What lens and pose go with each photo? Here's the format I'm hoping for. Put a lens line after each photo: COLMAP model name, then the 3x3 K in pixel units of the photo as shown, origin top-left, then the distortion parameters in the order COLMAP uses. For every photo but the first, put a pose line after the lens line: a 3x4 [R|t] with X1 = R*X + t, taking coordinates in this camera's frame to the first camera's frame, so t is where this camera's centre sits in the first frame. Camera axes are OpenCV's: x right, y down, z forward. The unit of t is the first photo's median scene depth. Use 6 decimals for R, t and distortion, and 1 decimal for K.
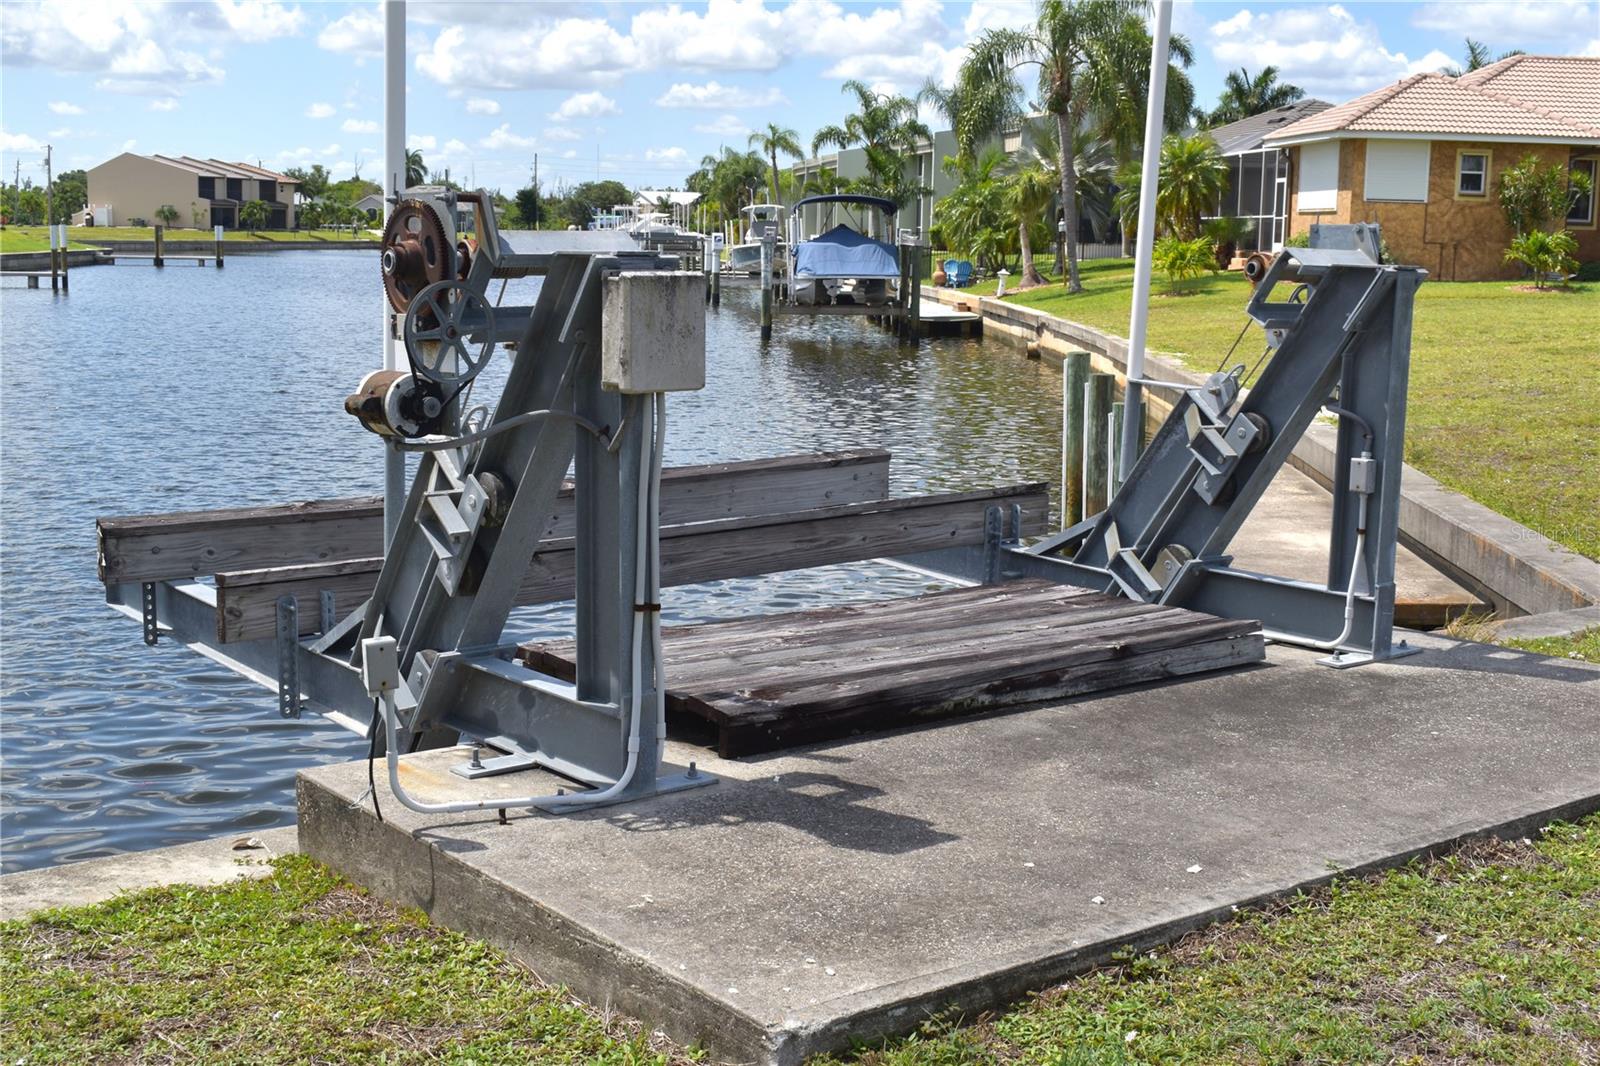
lens RADIAL K [[2034.2, 0, 800.0], [0, 2034.2, 533.0], [0, 0, 1]] dist [-0.036892, -0.046258]
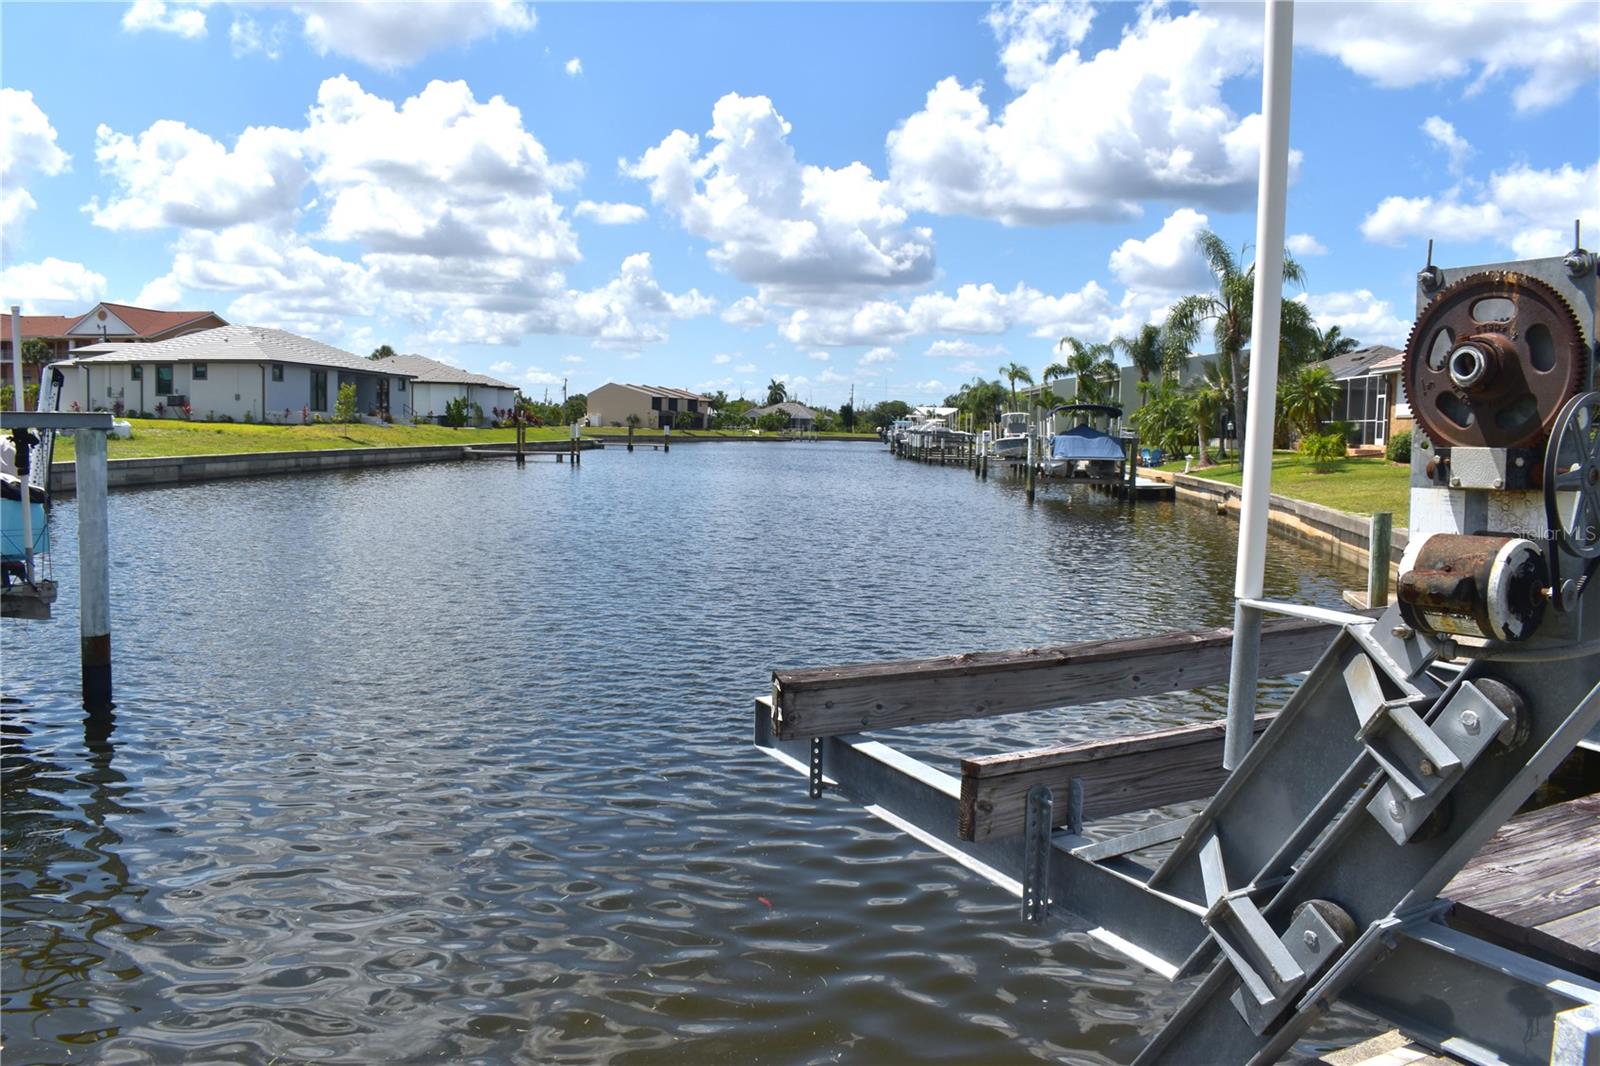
lens RADIAL K [[1243.1, 0, 790.3], [0, 1243.1, 530.1], [0, 0, 1]] dist [-0.102261, 0.021519]
pose [[0.986199, 0.016044, -0.164783, -0.035228], [-0.027475, 0.997352, -0.067328, -0.005045], [0.163266, 0.070927, 0.984029, 0.059779]]
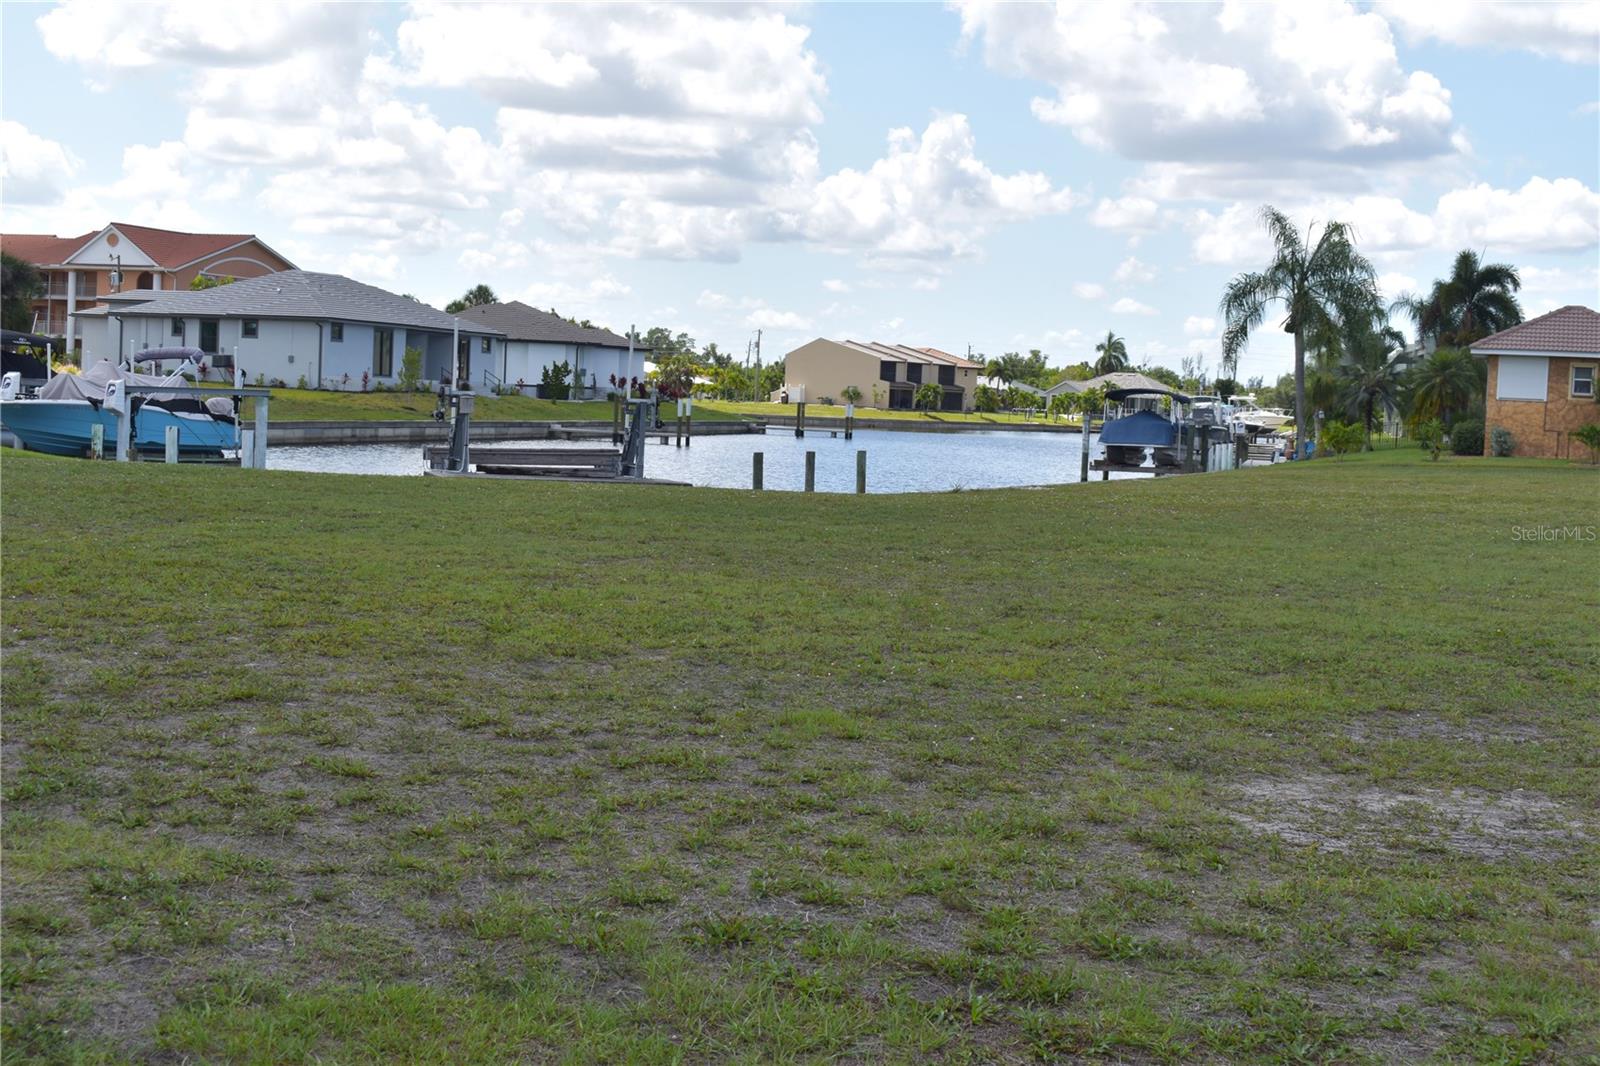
lens RADIAL K [[2694.7, 0, 933.1], [0, 2694.7, 533.7], [0, 0, 1]] dist [-0.070891, -0.183973]
pose [[0.941430, 0.036868, -0.335186, 0.447044], [-0.072986, 0.992721, -0.095802, 0.109352], [0.329214, 0.114654, 0.937269, -0.697151]]
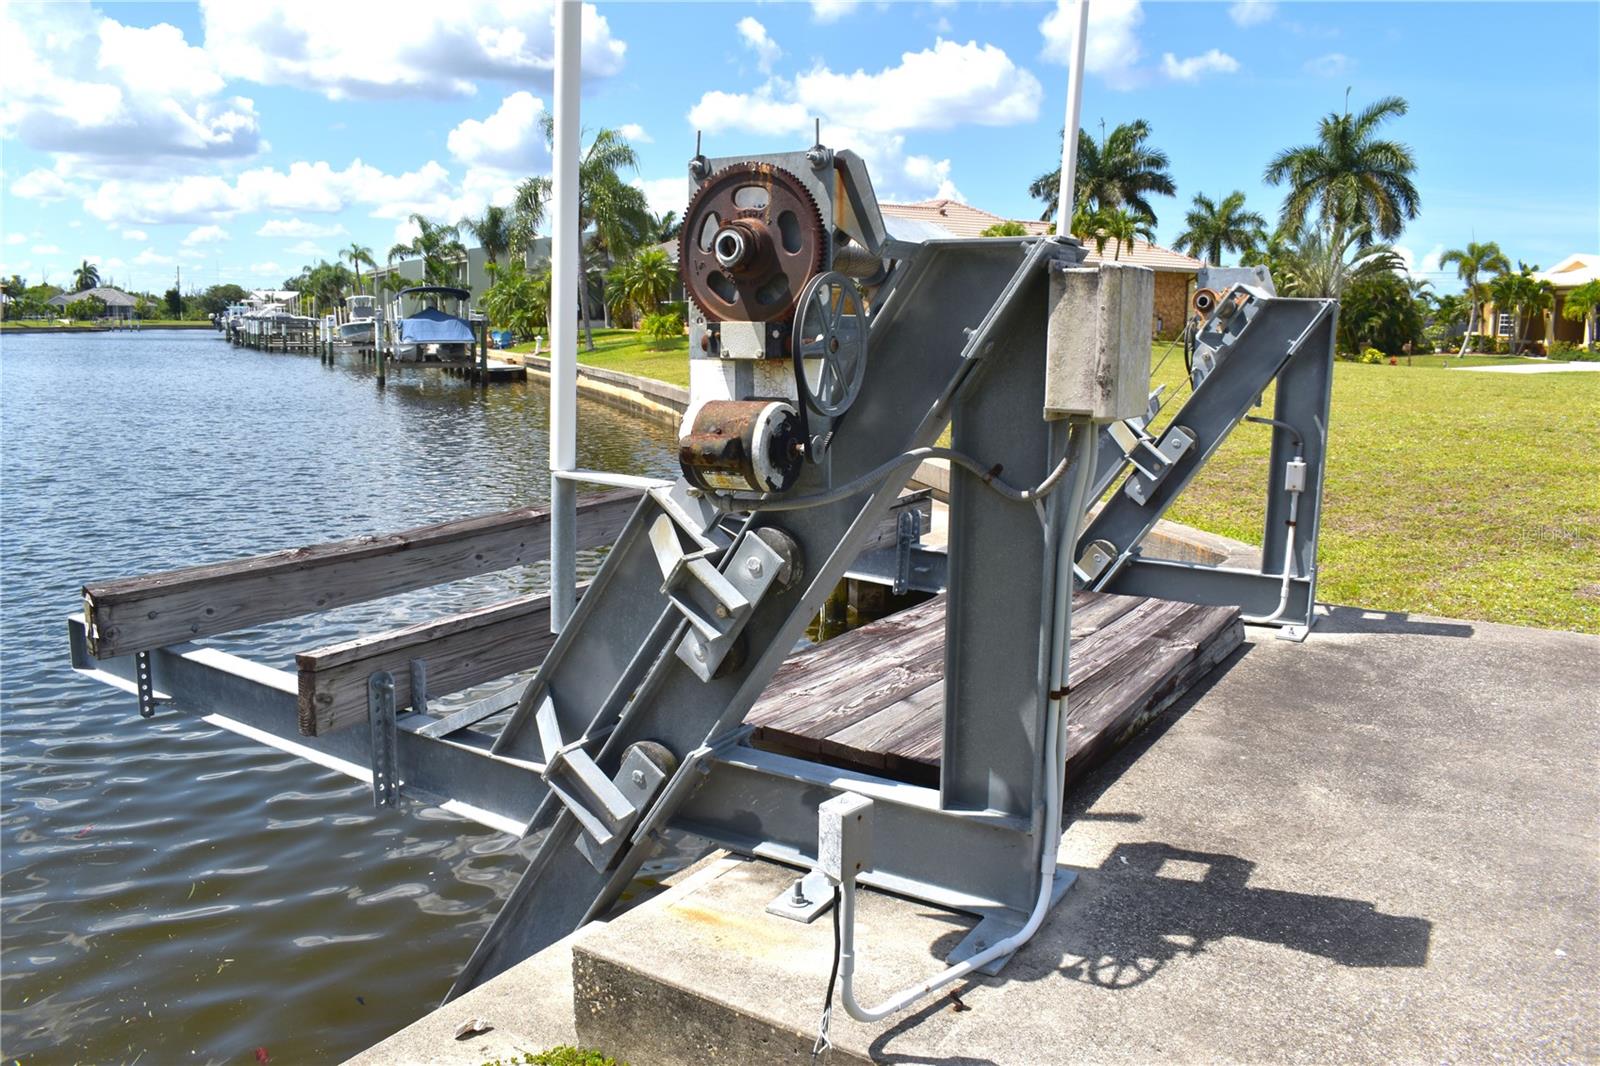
lens RADIAL K [[1243.1, 0, 790.3], [0, 1243.1, 530.1], [0, 0, 1]] dist [-0.102261, 0.021519]
pose [[0.941579, -0.056563, 0.332008, -0.033374], [0.048675, 0.998301, 0.032032, -0.004777], [-0.333256, -0.014001, 0.942733, 0.058650]]
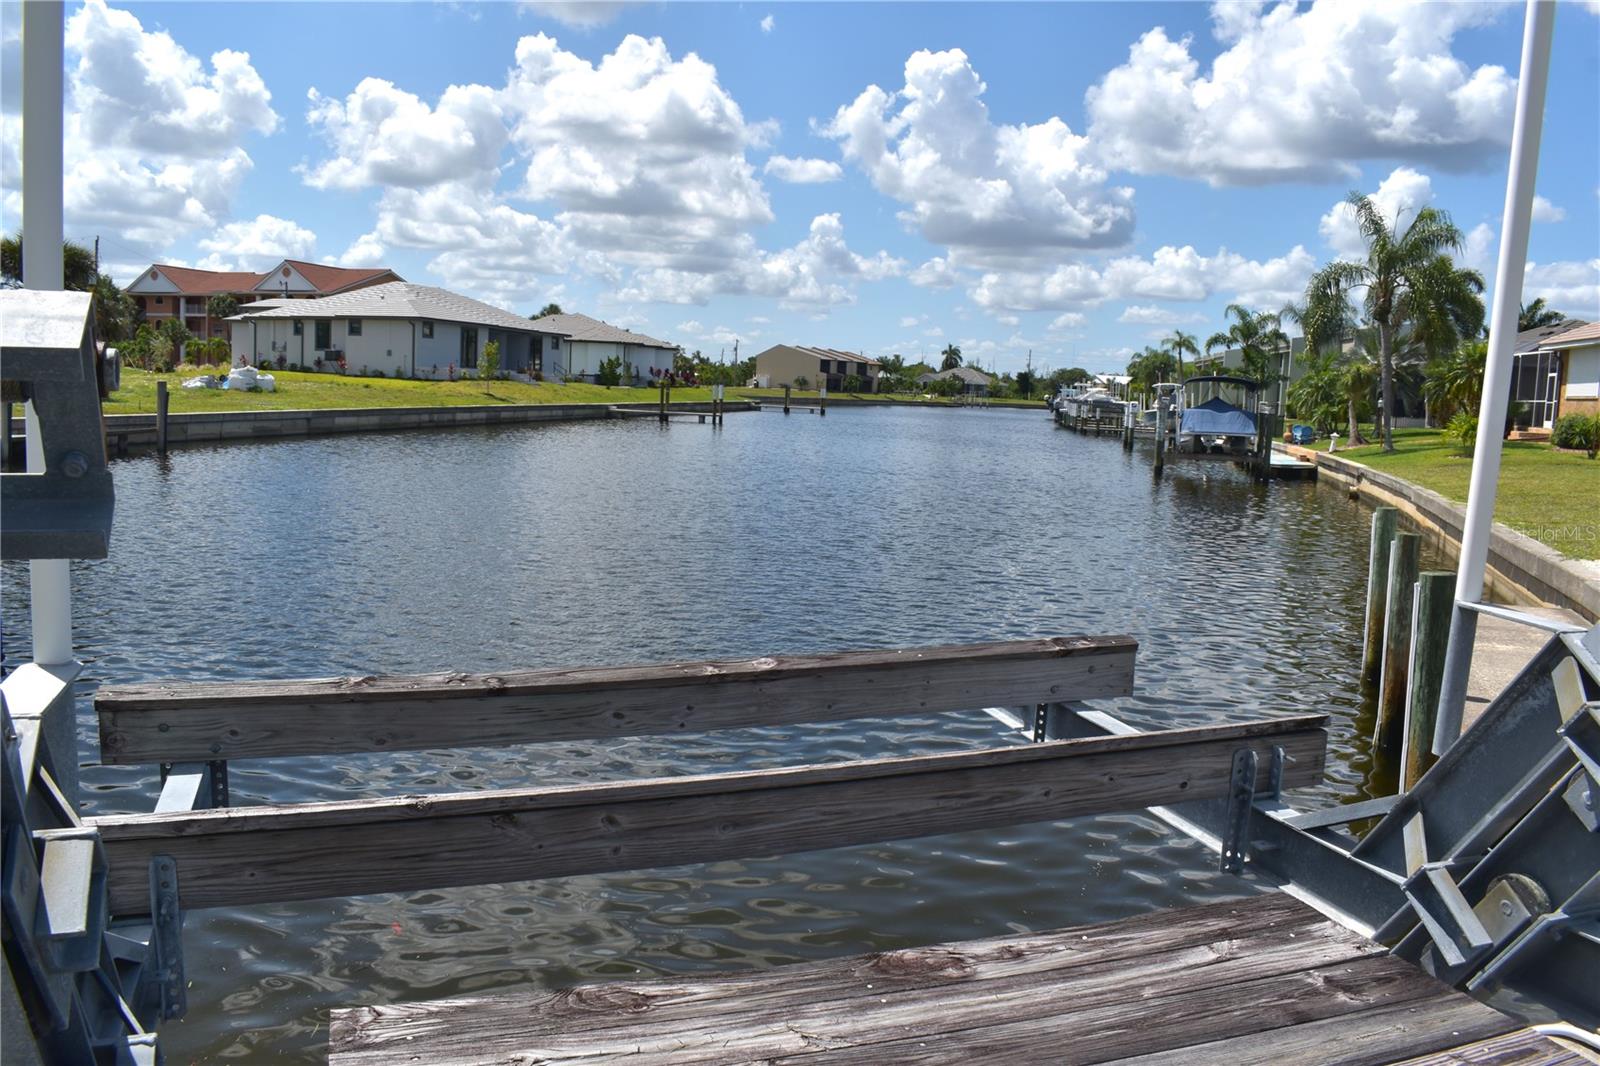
lens RADIAL K [[1238.4, 0, 808.3], [0, 1238.4, 559.0], [0, 0, 1]] dist [-0.081114, -0.008374]
pose [[0.951500, 0.062387, -0.301258, 0.012186], [-0.067881, 0.997663, -0.007795, -0.011175], [0.300068, 0.027867, 0.953511, 0.087590]]
